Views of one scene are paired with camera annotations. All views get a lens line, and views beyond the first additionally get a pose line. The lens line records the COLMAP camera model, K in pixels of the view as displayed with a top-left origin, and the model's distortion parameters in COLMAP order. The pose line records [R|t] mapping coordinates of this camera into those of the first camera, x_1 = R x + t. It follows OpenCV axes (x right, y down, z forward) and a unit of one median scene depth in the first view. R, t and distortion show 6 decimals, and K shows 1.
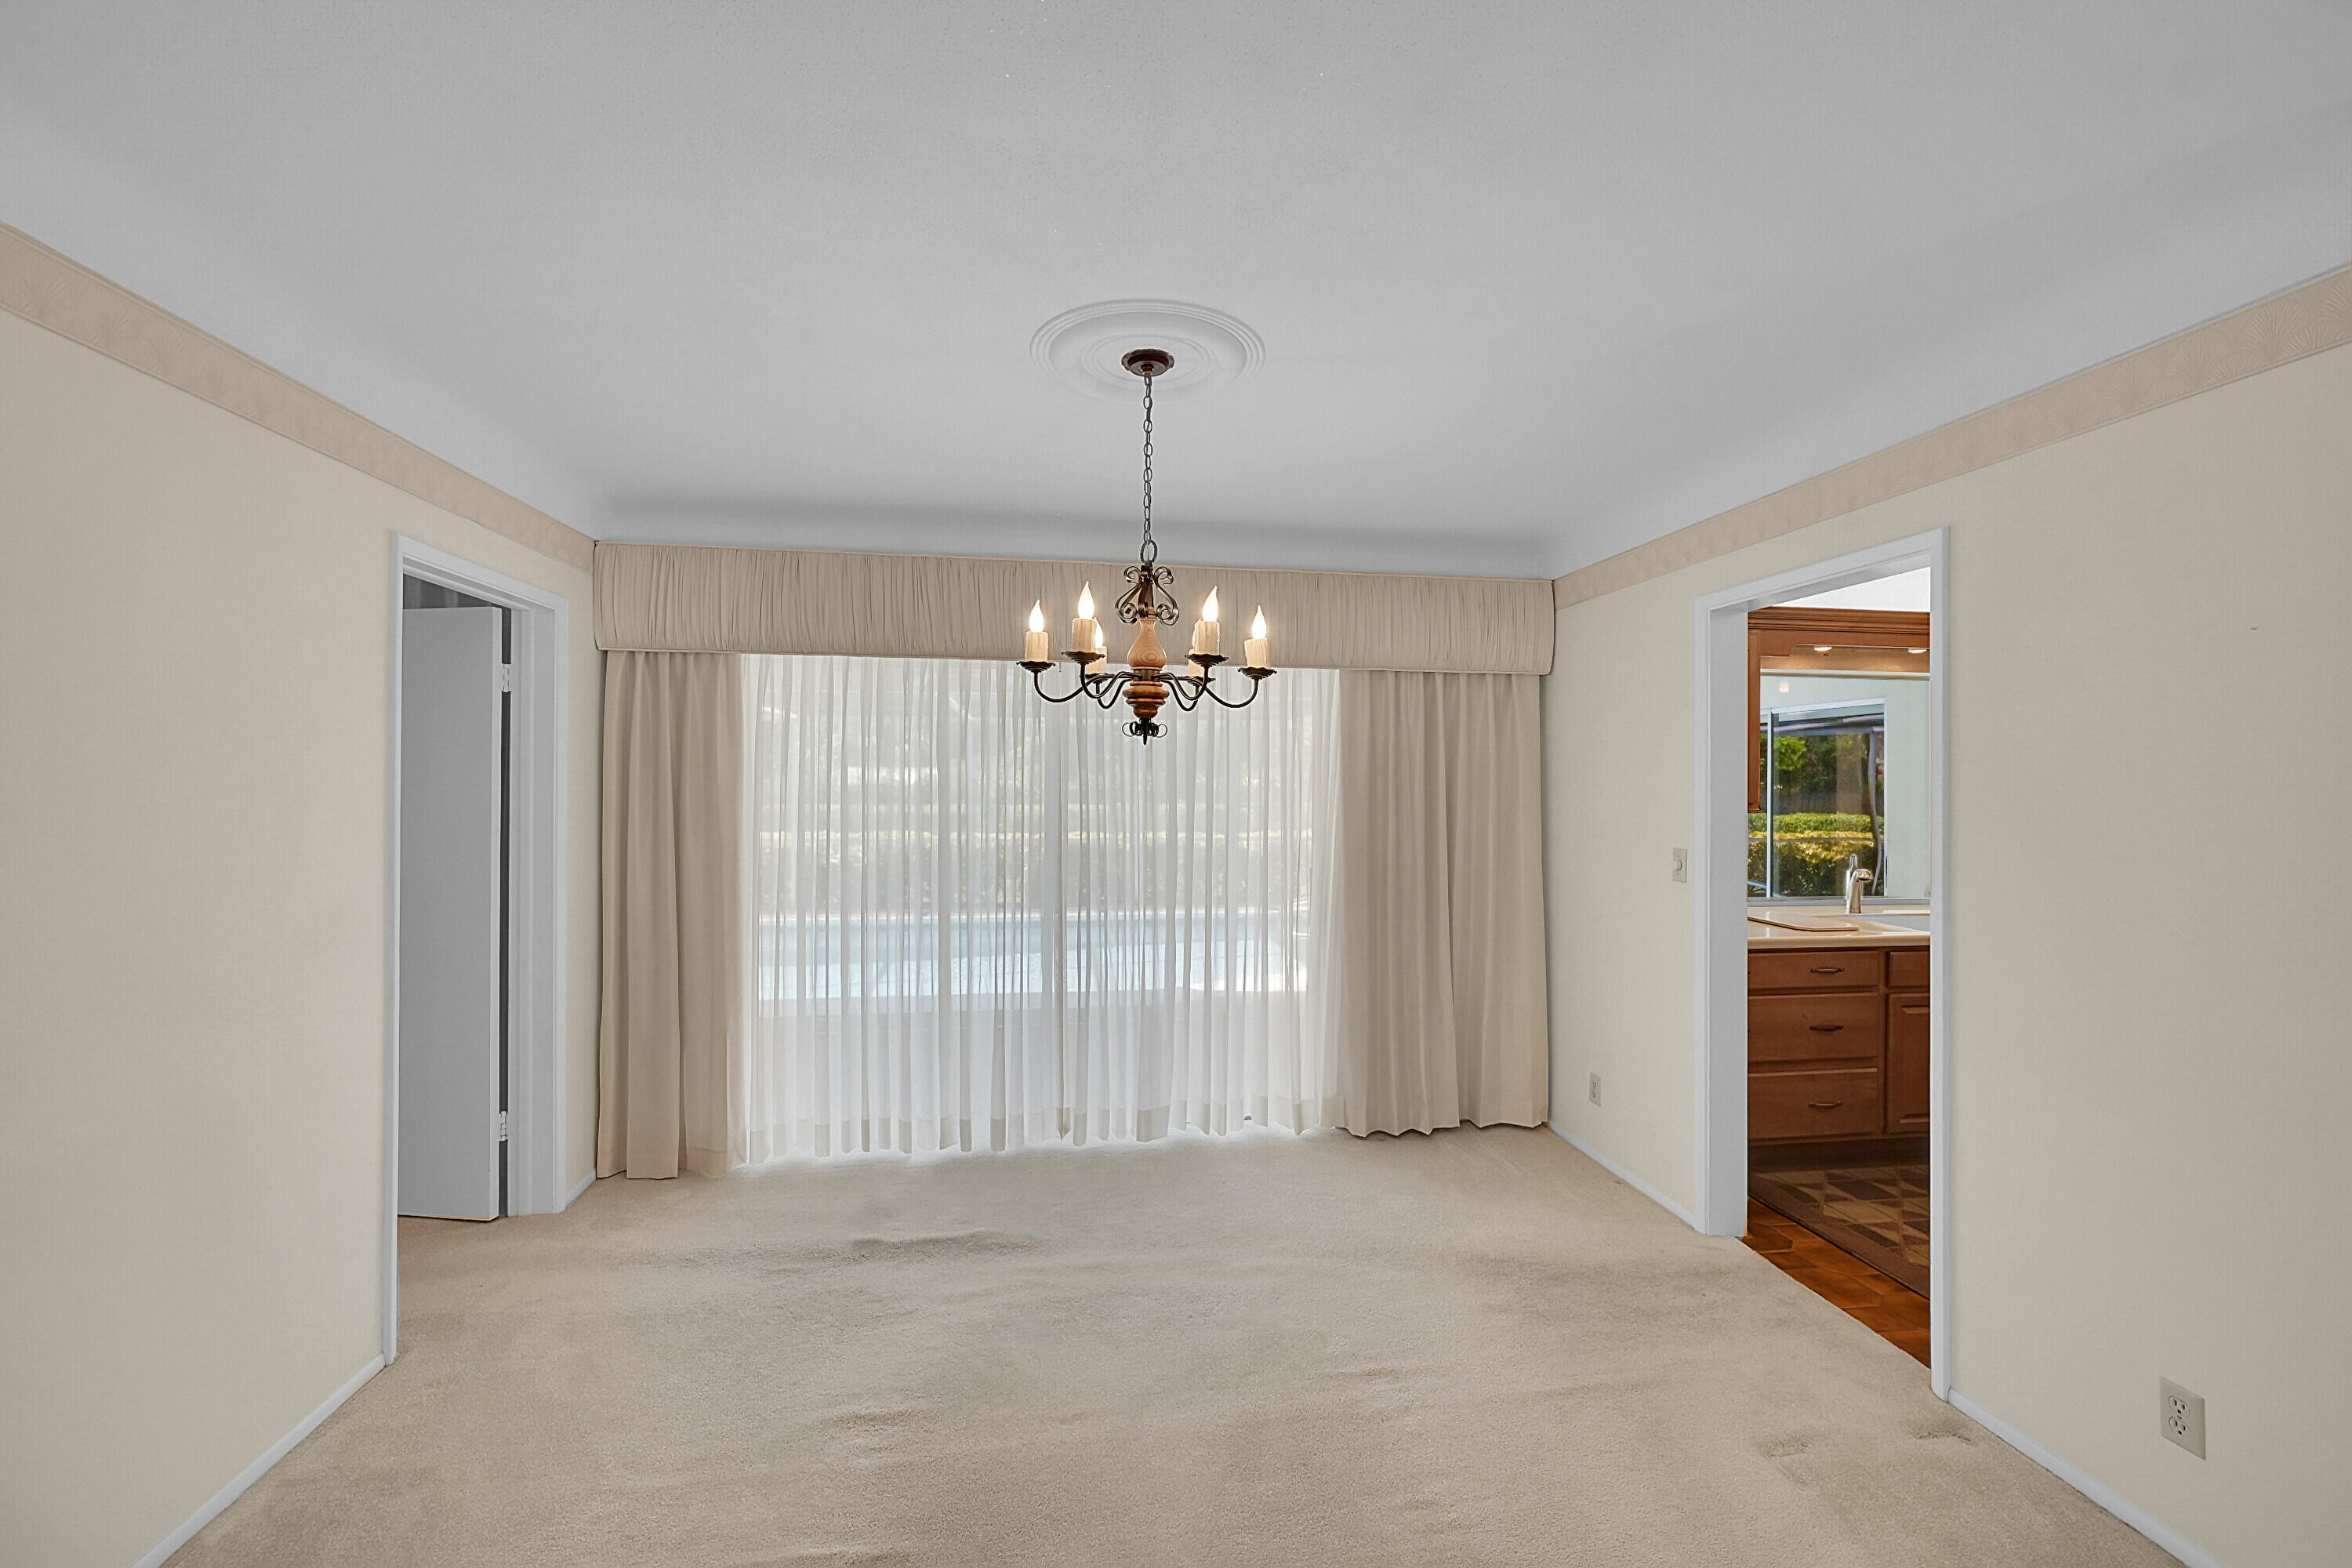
lens RADIAL K [[923.3, 0, 1174.7], [0, 923.3, 775.4], [0, 0, 1]] dist [0.007971, 0.000091]
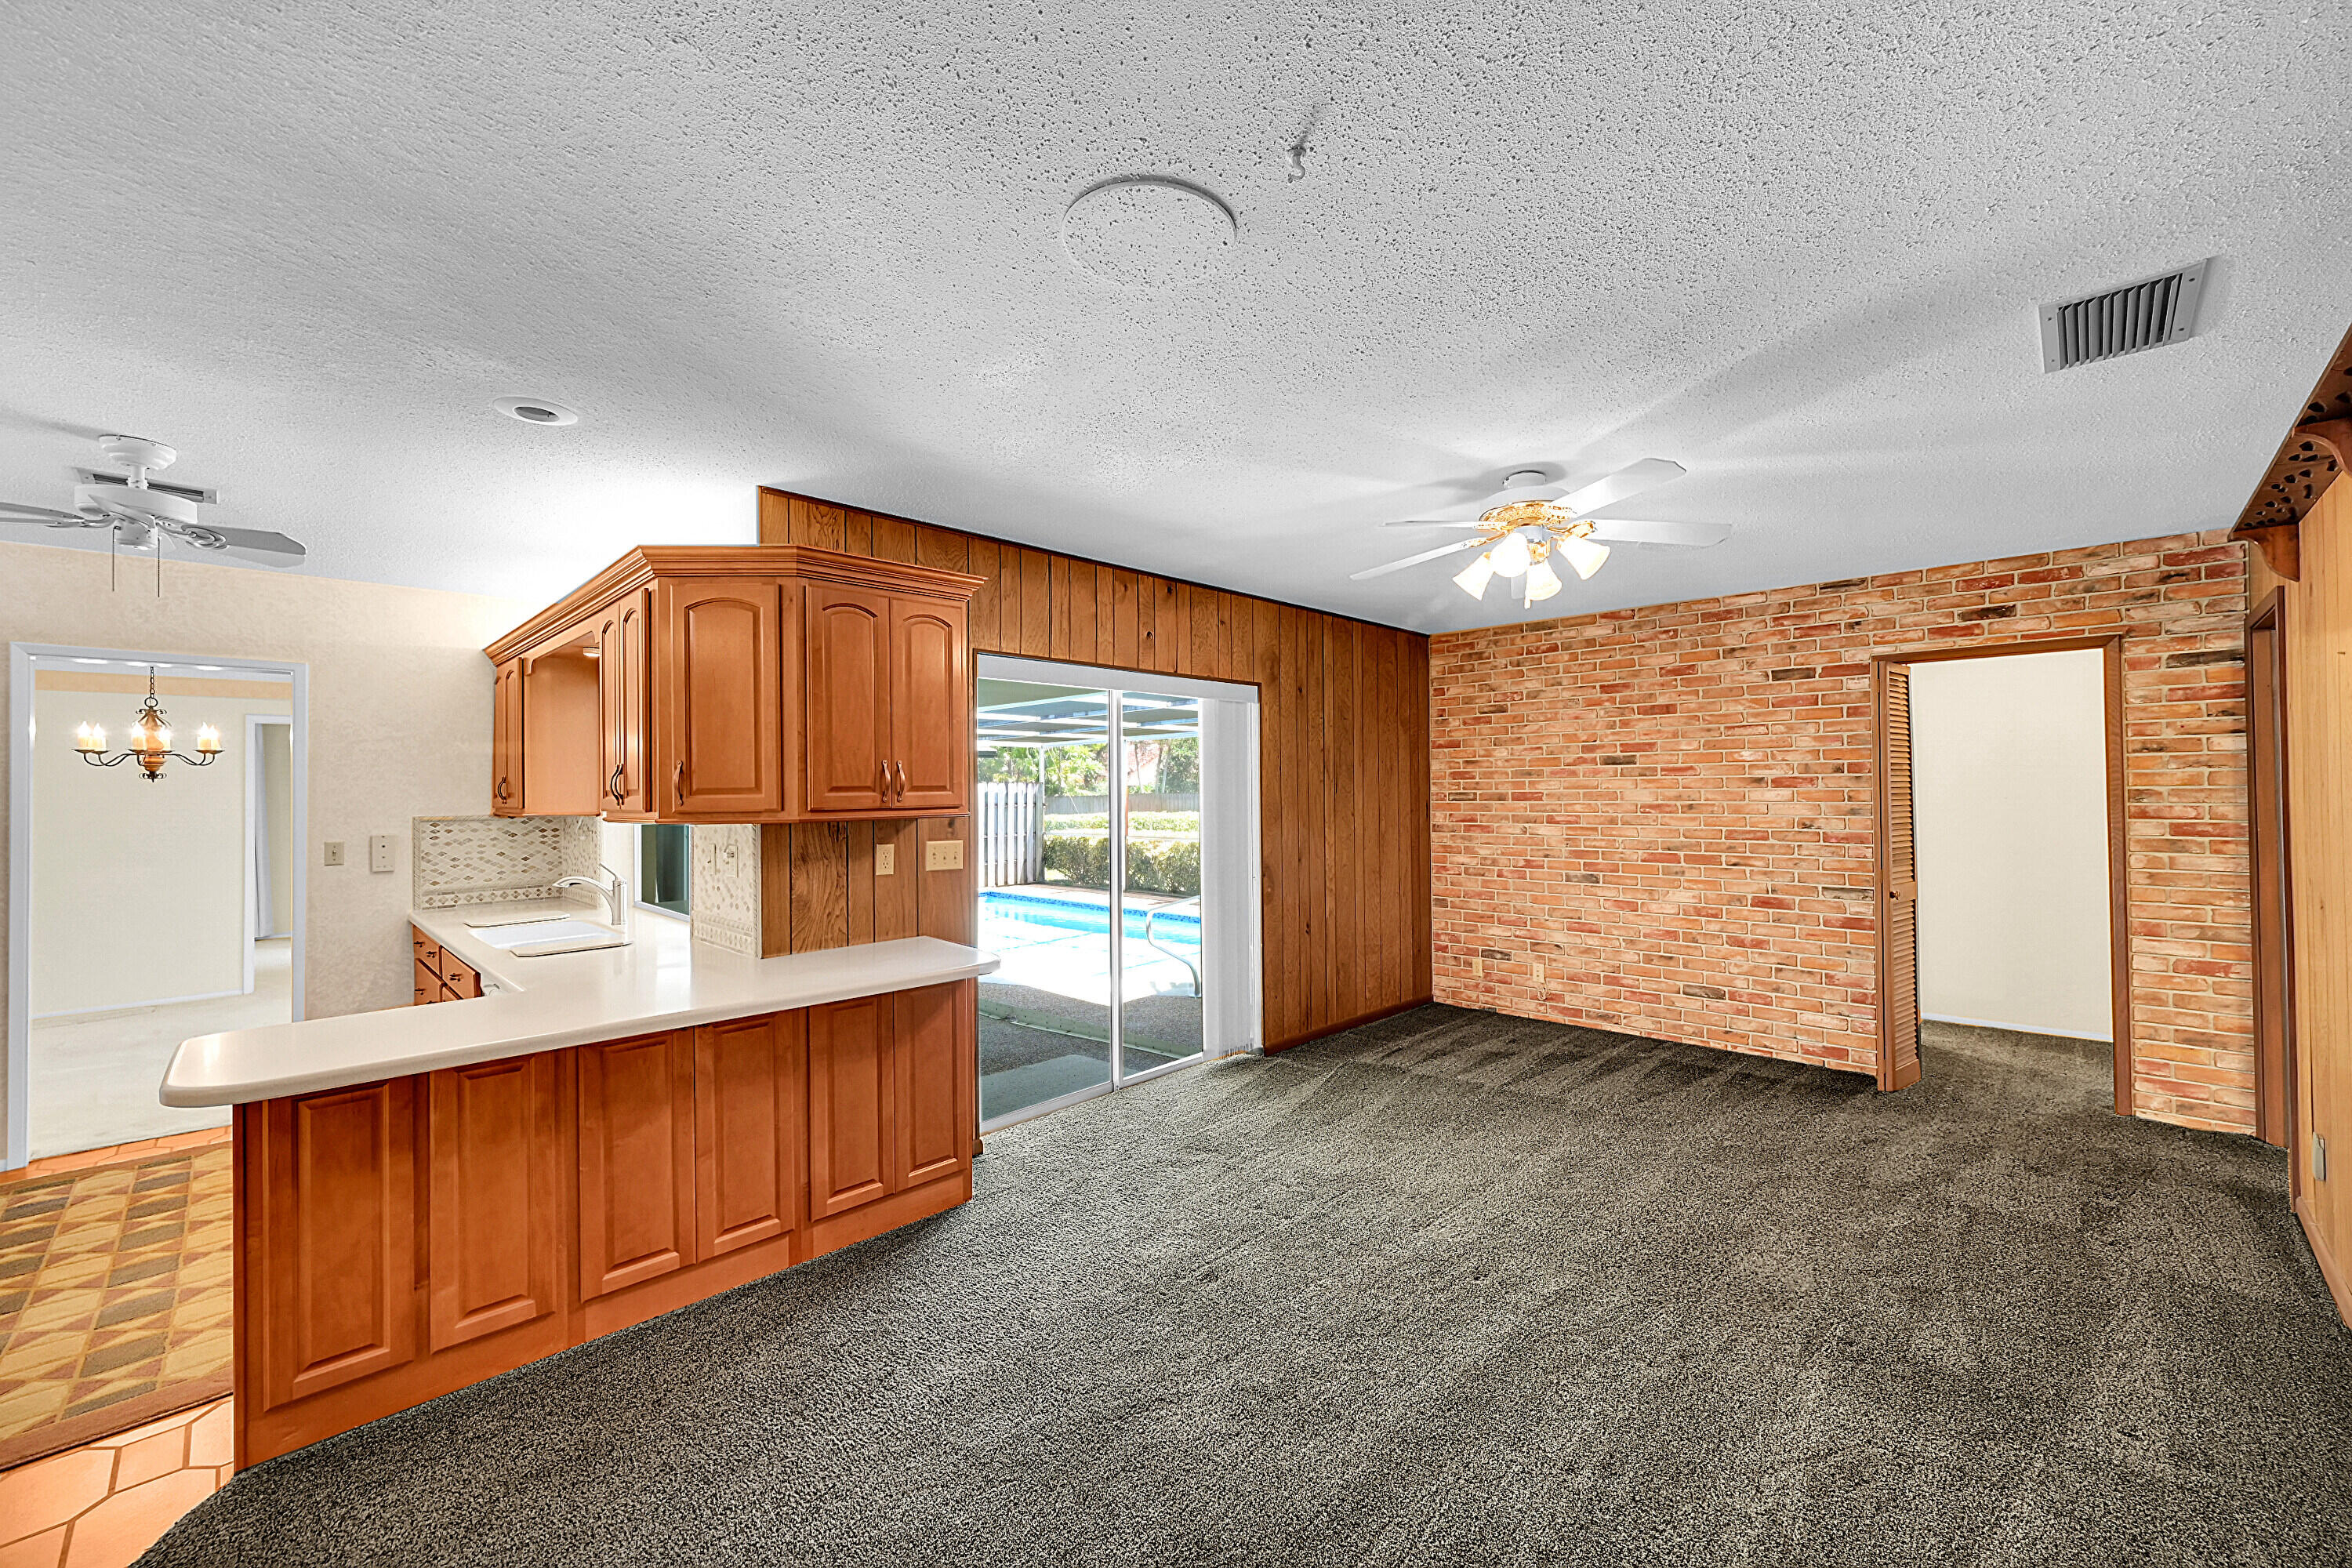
lens RADIAL K [[923.3, 0, 1178.6], [0, 923.3, 788.1], [0, 0, 1]] dist [0.007971, 0.000091]
pose [[0.606136, -0.012073, -0.795269, 2.139643], [0.017967, 0.999837, -0.001485, 0.020147], [0.795158, -0.013388, 0.606254, 1.013667]]
